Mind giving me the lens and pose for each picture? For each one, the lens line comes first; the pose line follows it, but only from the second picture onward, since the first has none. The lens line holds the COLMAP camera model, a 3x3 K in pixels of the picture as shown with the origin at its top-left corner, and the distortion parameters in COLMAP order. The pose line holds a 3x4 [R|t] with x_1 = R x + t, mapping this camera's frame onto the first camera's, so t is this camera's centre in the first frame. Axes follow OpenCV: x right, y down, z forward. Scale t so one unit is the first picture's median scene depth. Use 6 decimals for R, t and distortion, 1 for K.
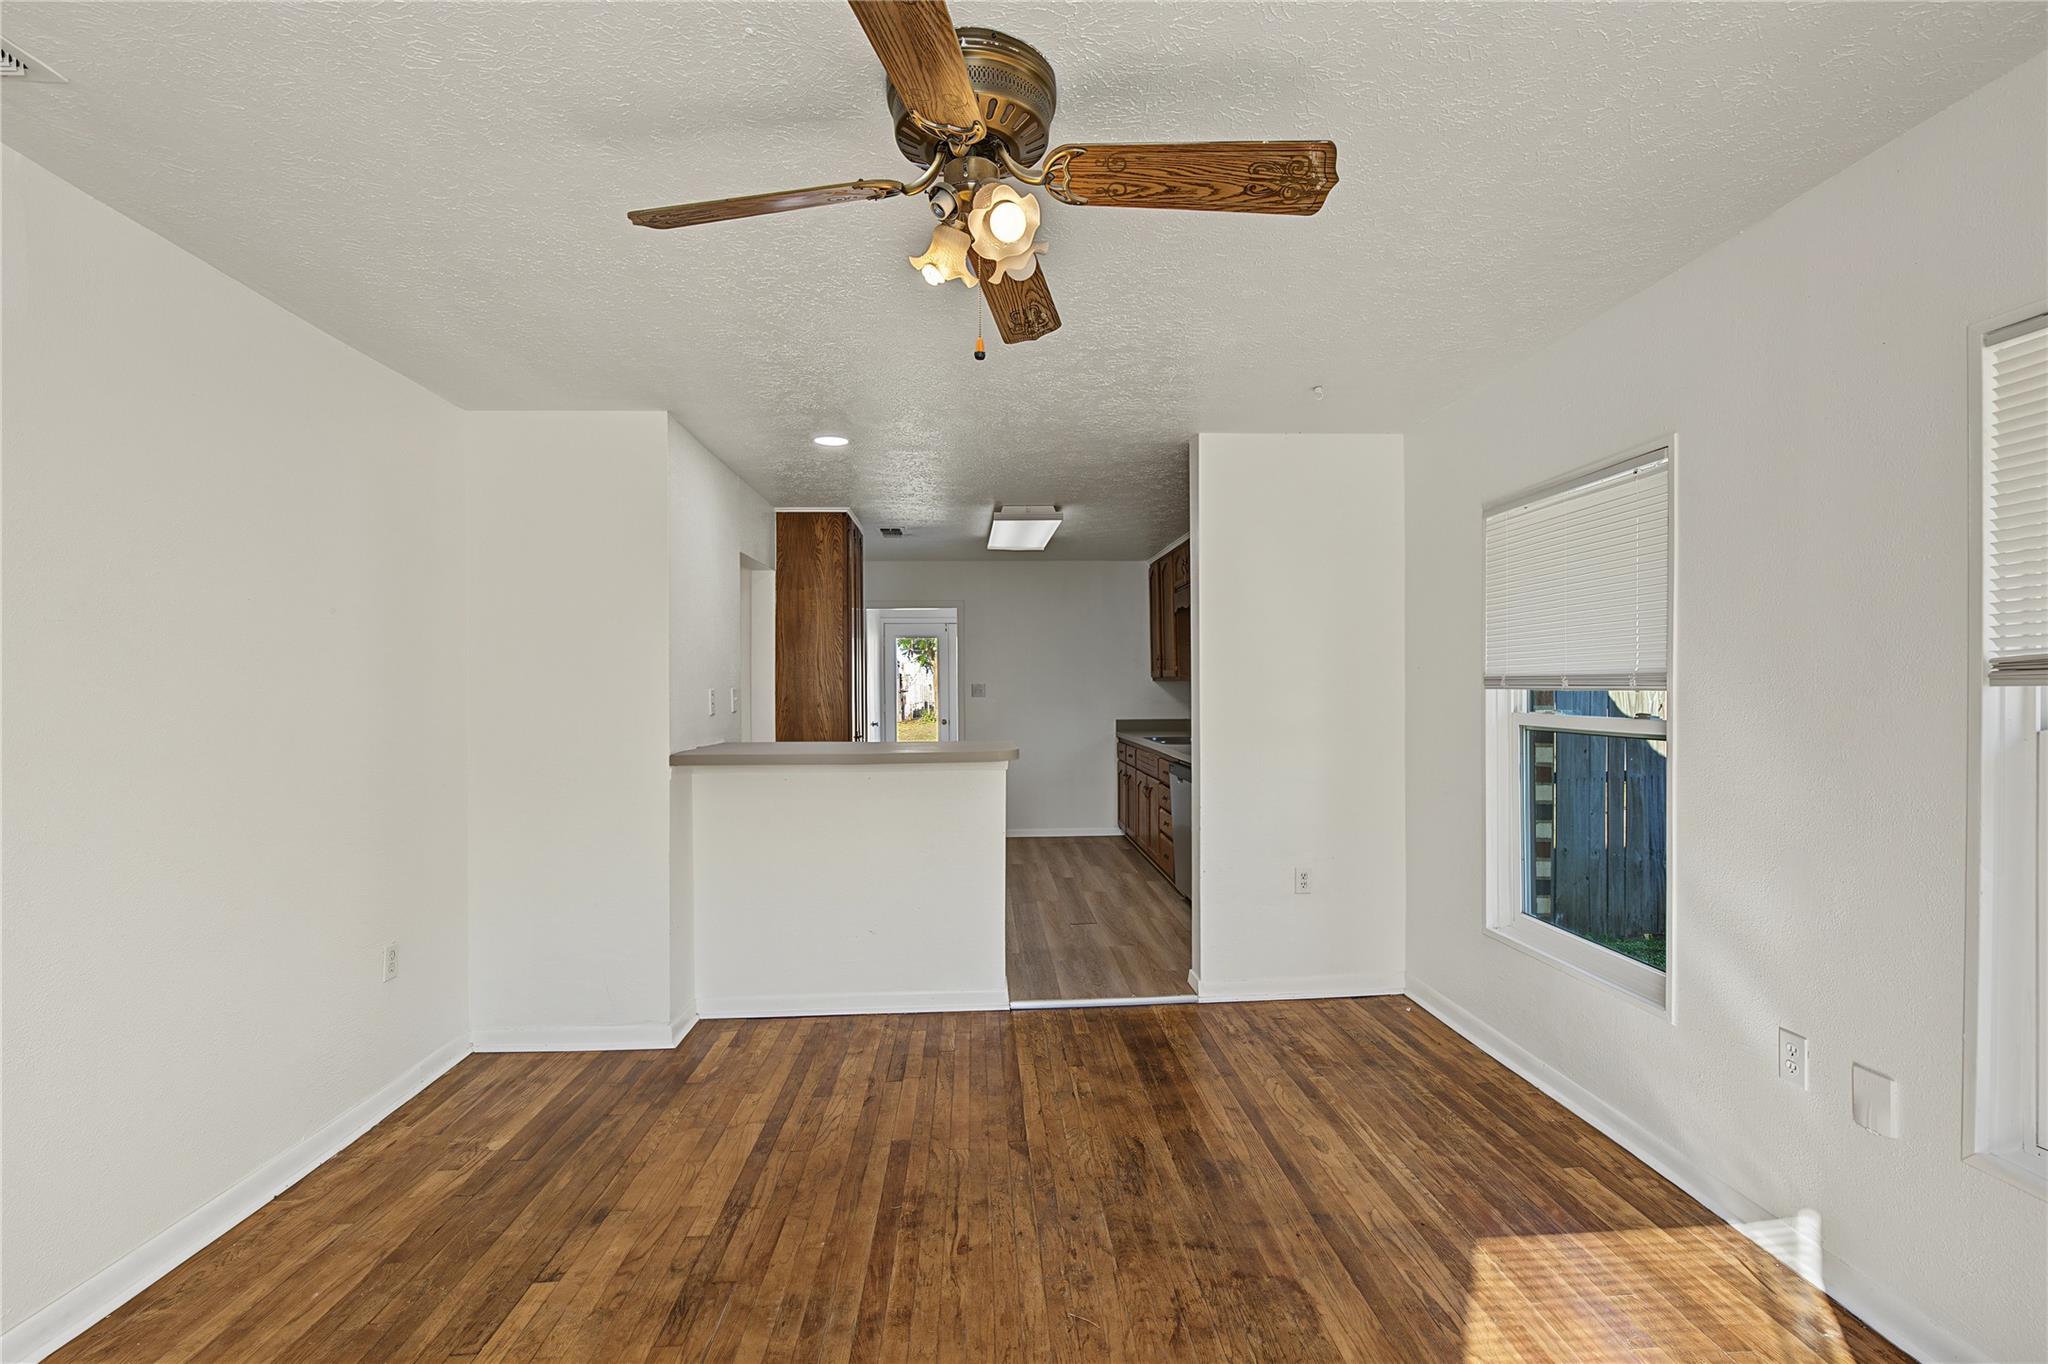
lens RADIAL K [[934.7, 0, 1025.0], [0, 934.7, 687.9], [0, 0, 1]] dist [0.003100, -0.000236]
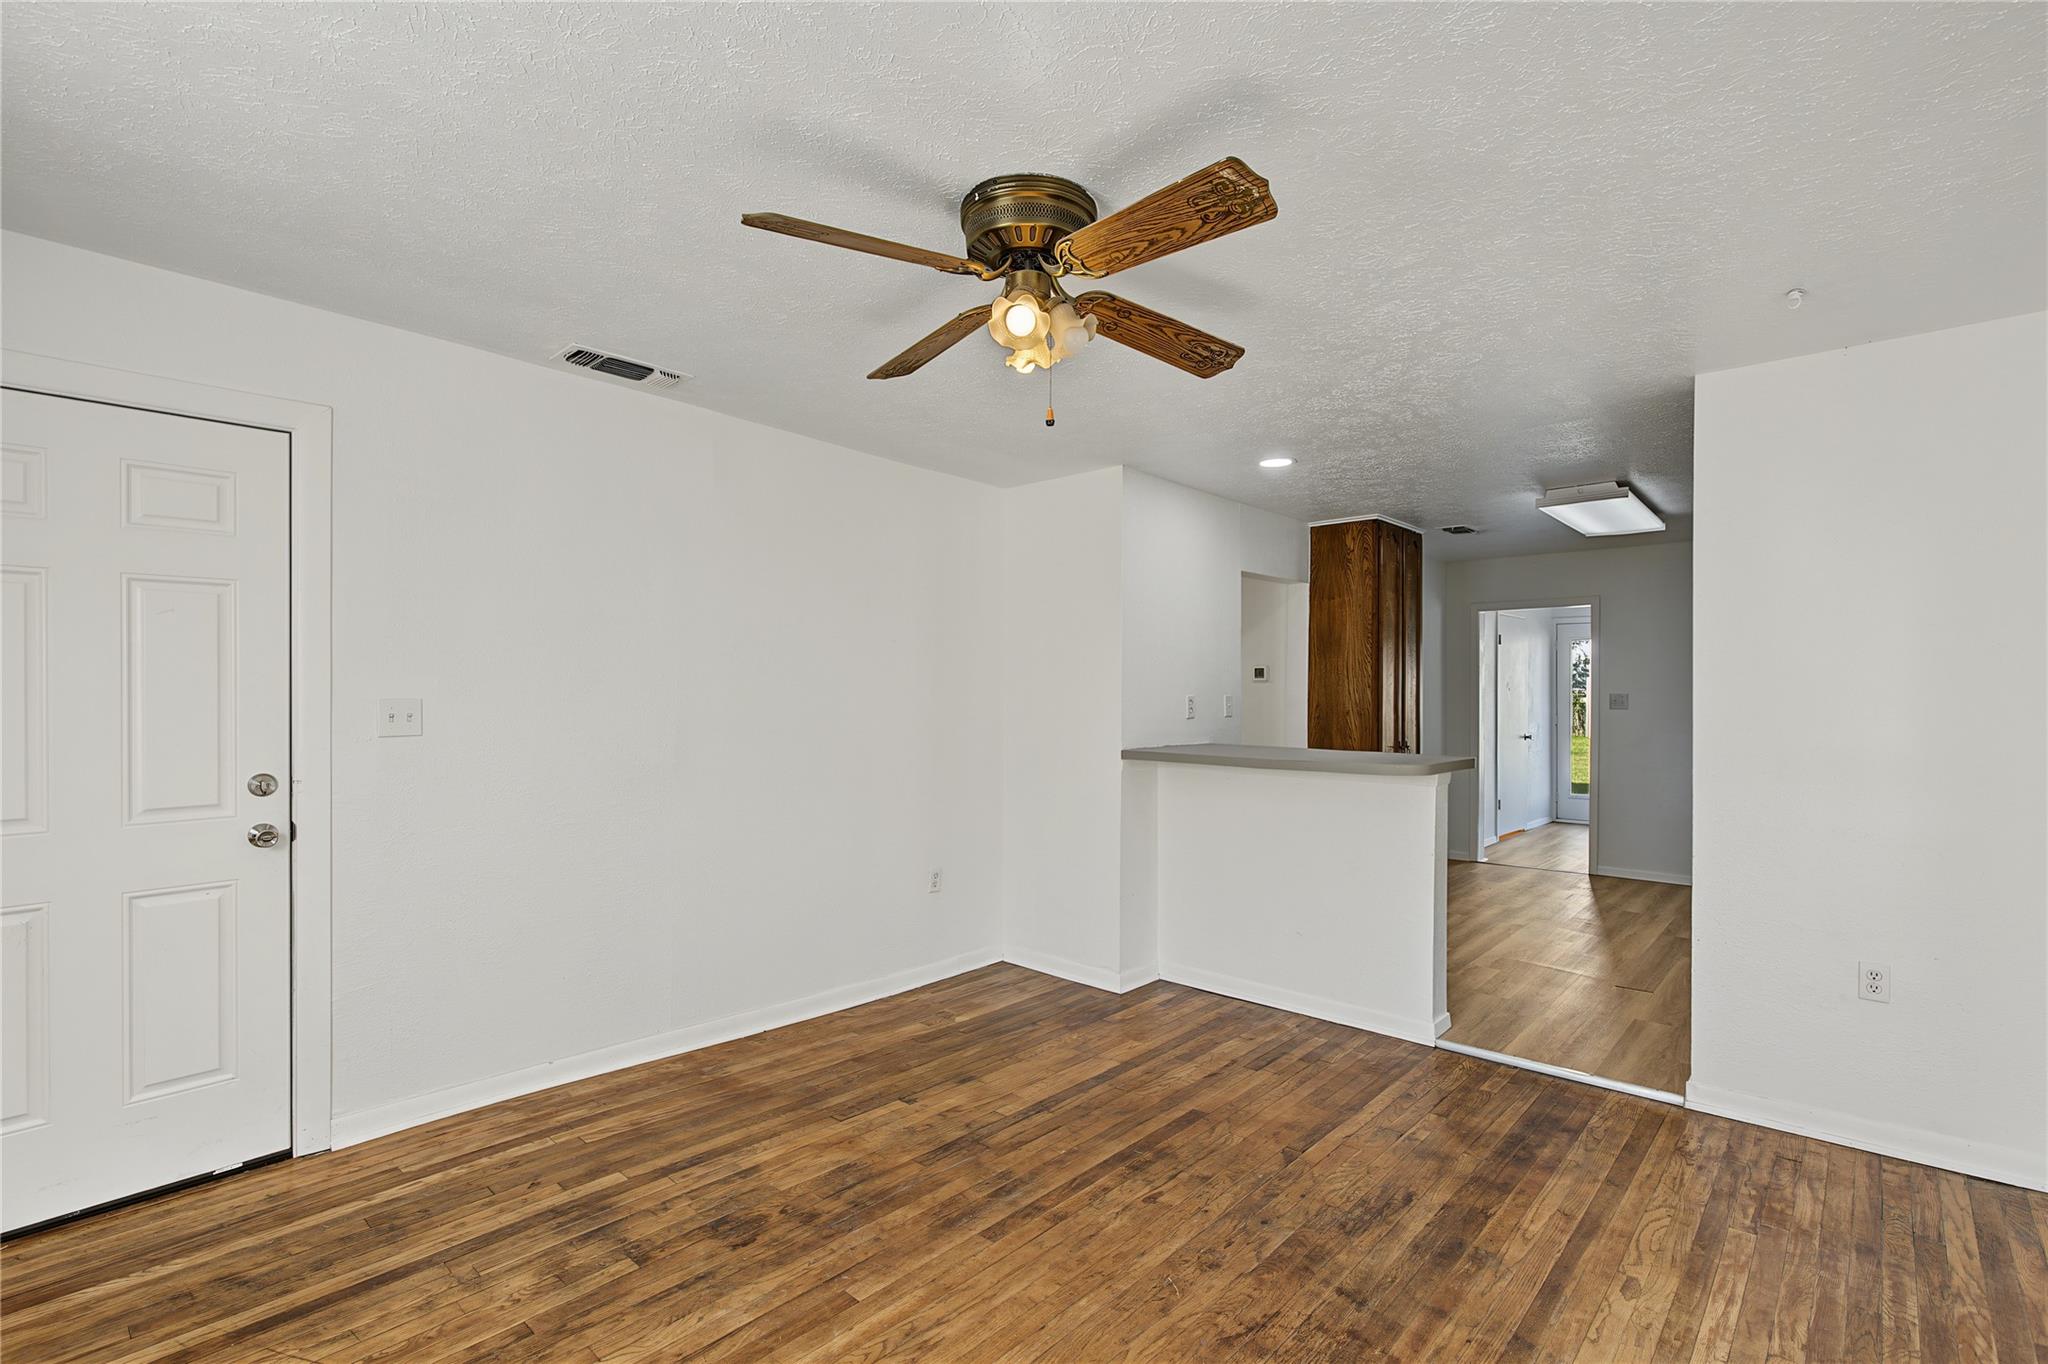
lens RADIAL K [[934.7, 0, 1026.2], [0, 934.7, 687.0], [0, 0, 1]] dist [0.003100, -0.000236]
pose [[0.702899, 0.007015, -0.711255, 0.462554], [-0.011982, 0.999926, -0.001979, -0.006589], [0.711189, 0.009914, 0.702931, 0.076749]]
